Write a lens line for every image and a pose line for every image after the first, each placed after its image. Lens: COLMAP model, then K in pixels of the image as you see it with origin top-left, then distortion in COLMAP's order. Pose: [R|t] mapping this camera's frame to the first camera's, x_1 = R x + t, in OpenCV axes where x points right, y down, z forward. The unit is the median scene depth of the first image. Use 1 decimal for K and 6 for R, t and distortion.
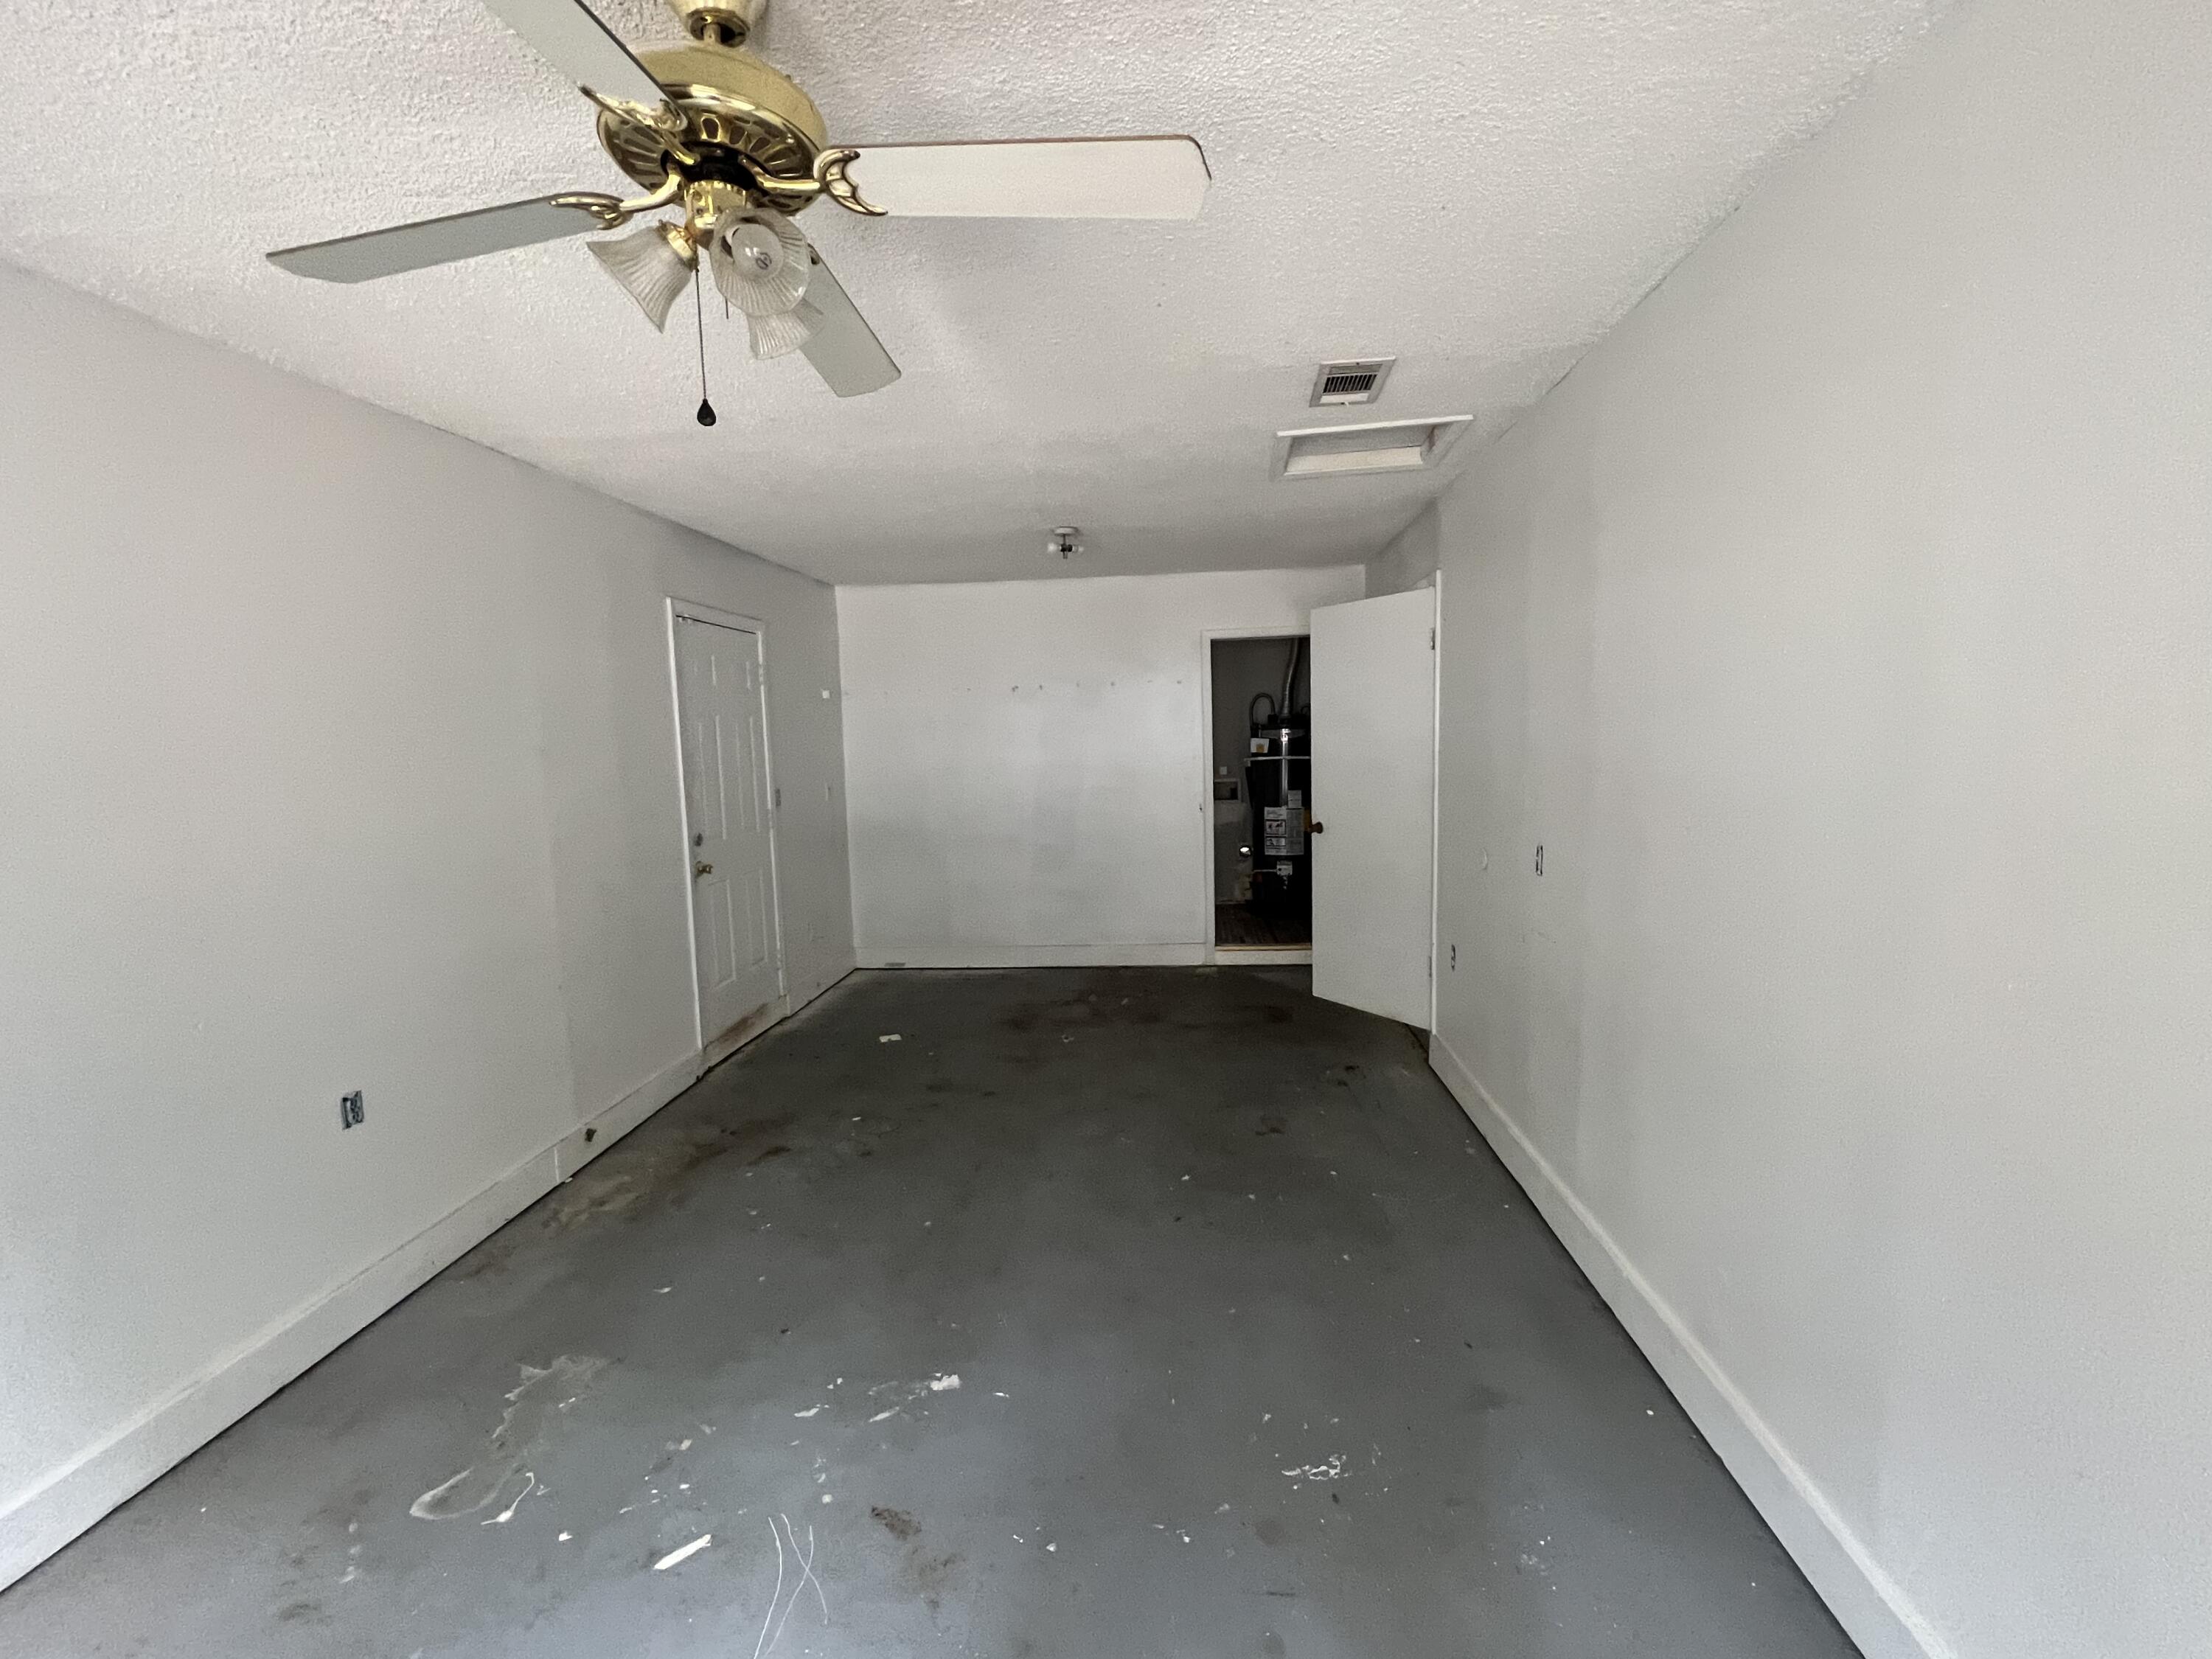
lens RADIAL K [[933.5, 0, 1103.3], [0, 933.5, 828.8], [0, 0, 1]] dist [-0.000790, 0.000329]
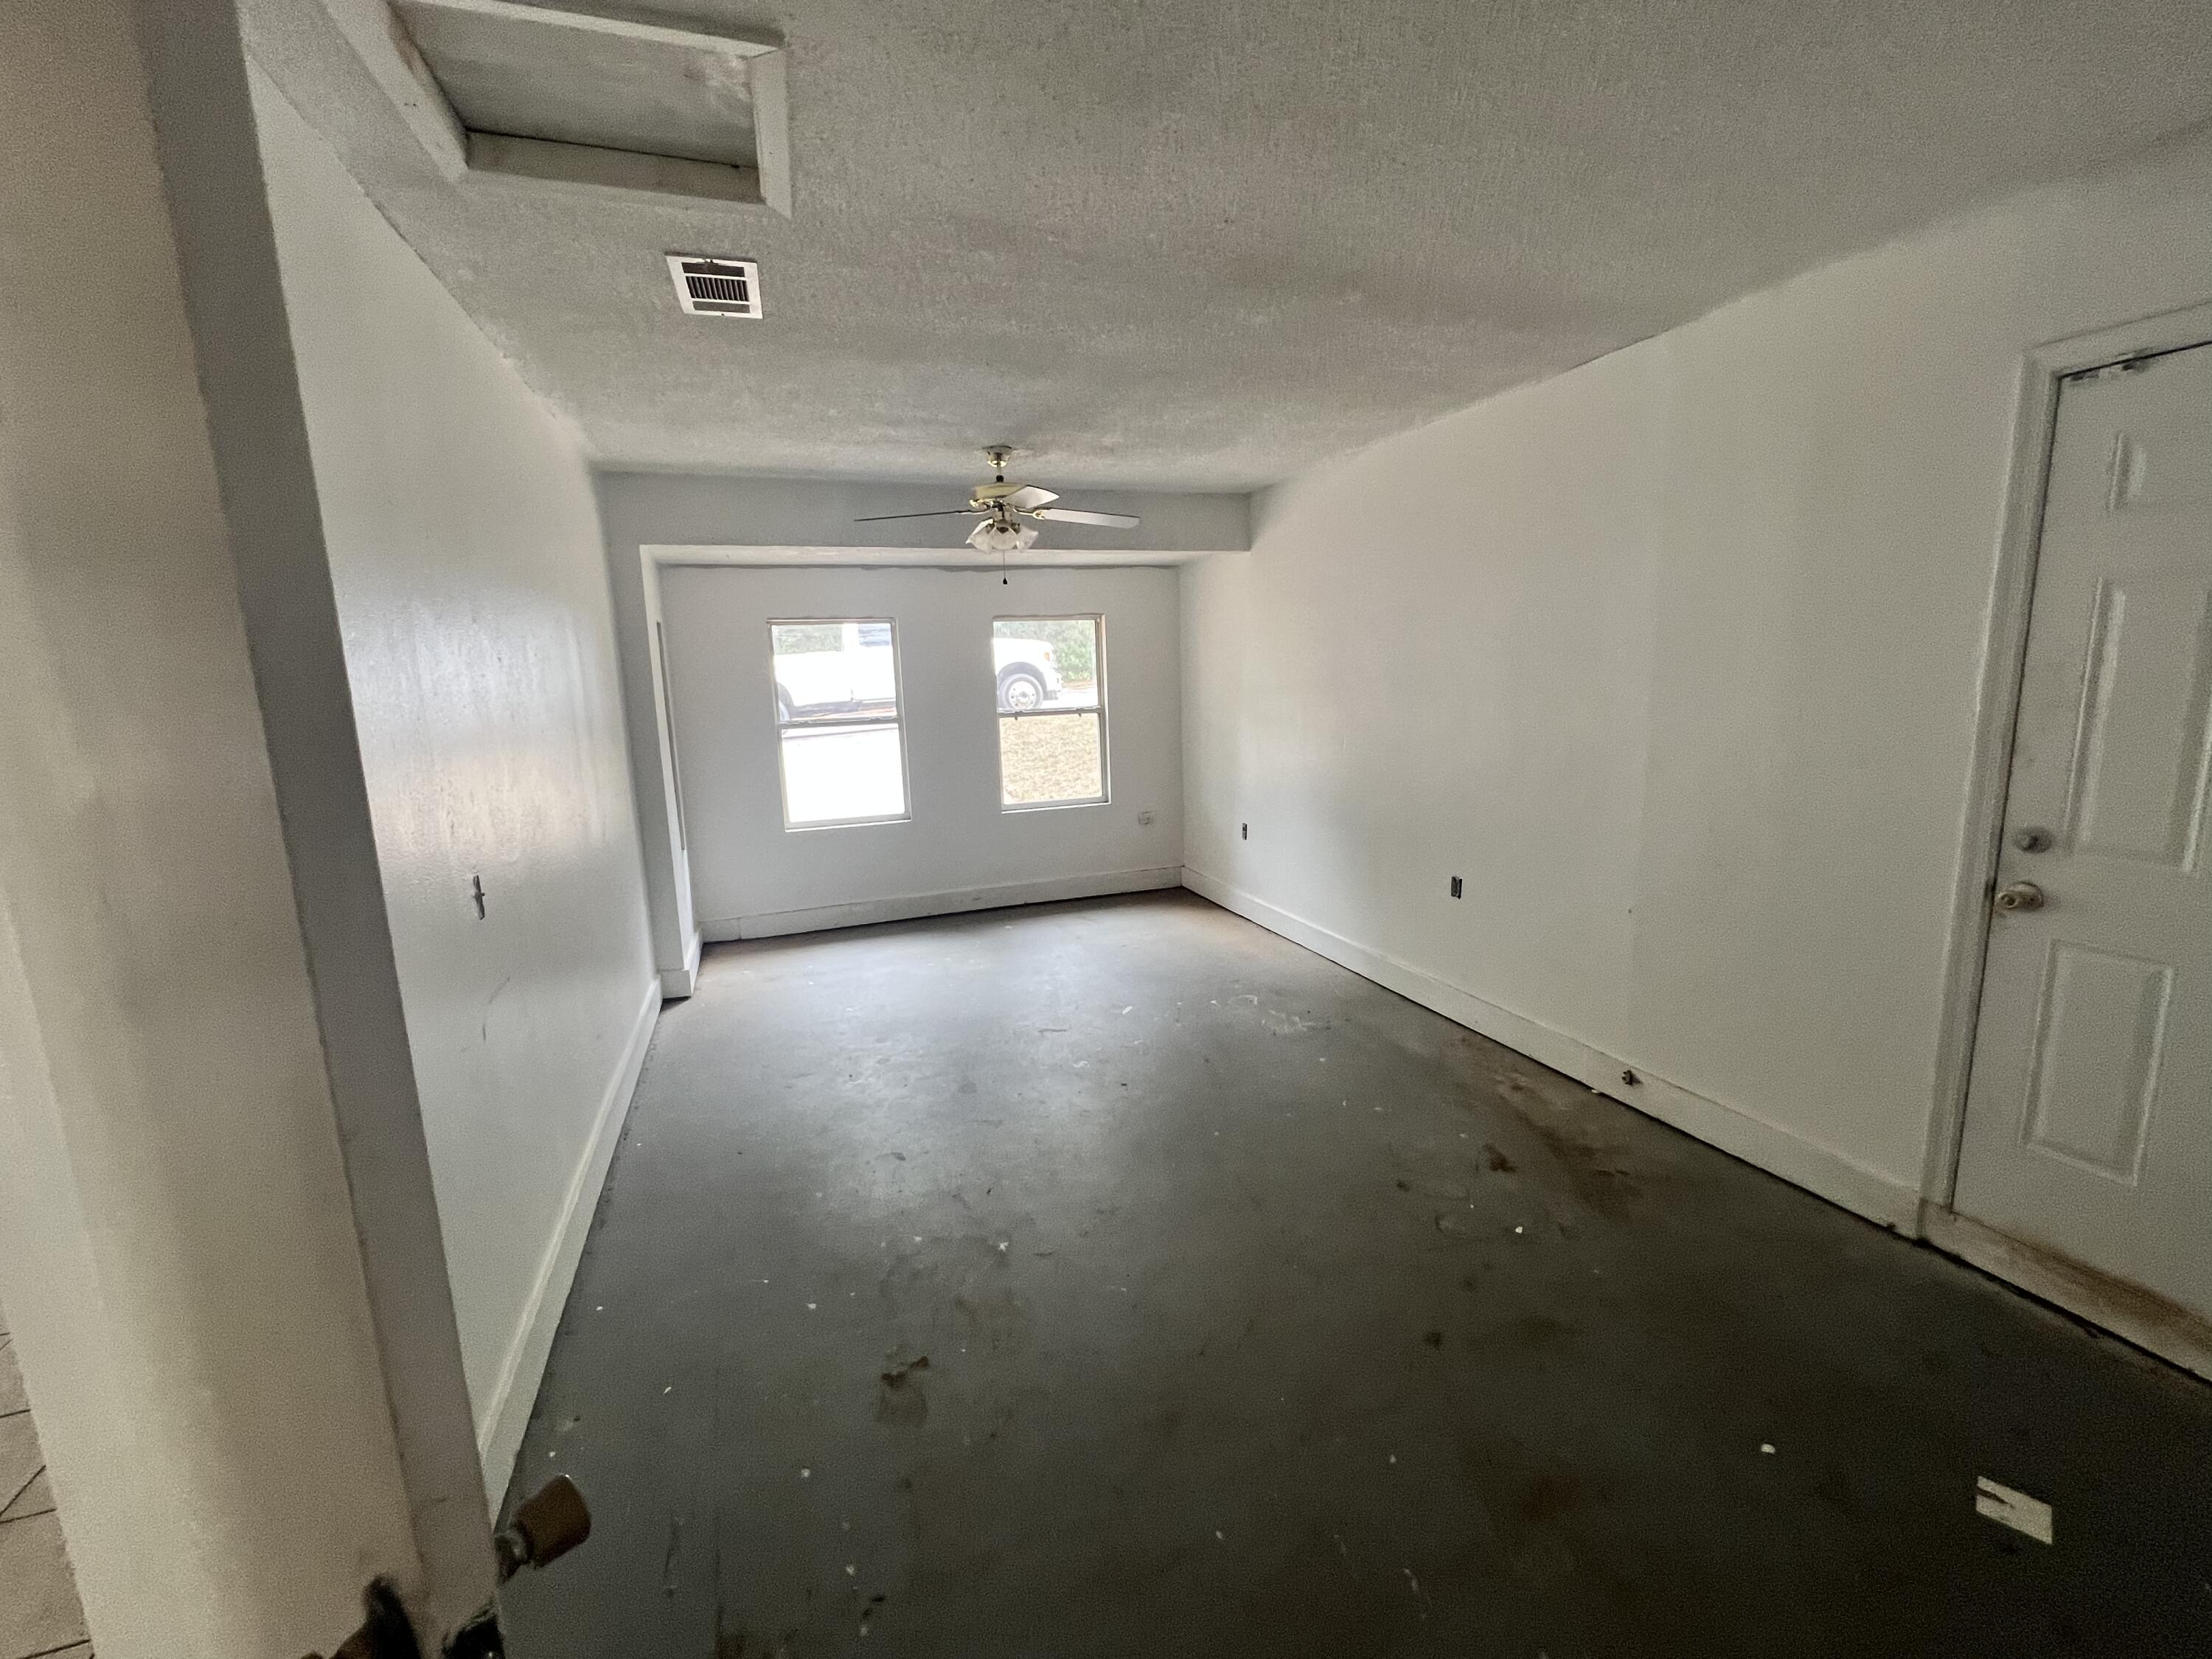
lens RADIAL K [[933.5, 0, 1106.8], [0, 933.5, 827.6], [0, 0, 1]] dist [-0.000790, 0.000329]
pose [[-0.905677, 0.127191, -0.404439, 0.265301], [0.013593, 0.962160, 0.272148, -0.172865], [0.423749, 0.240980, -0.873135, 1.538437]]
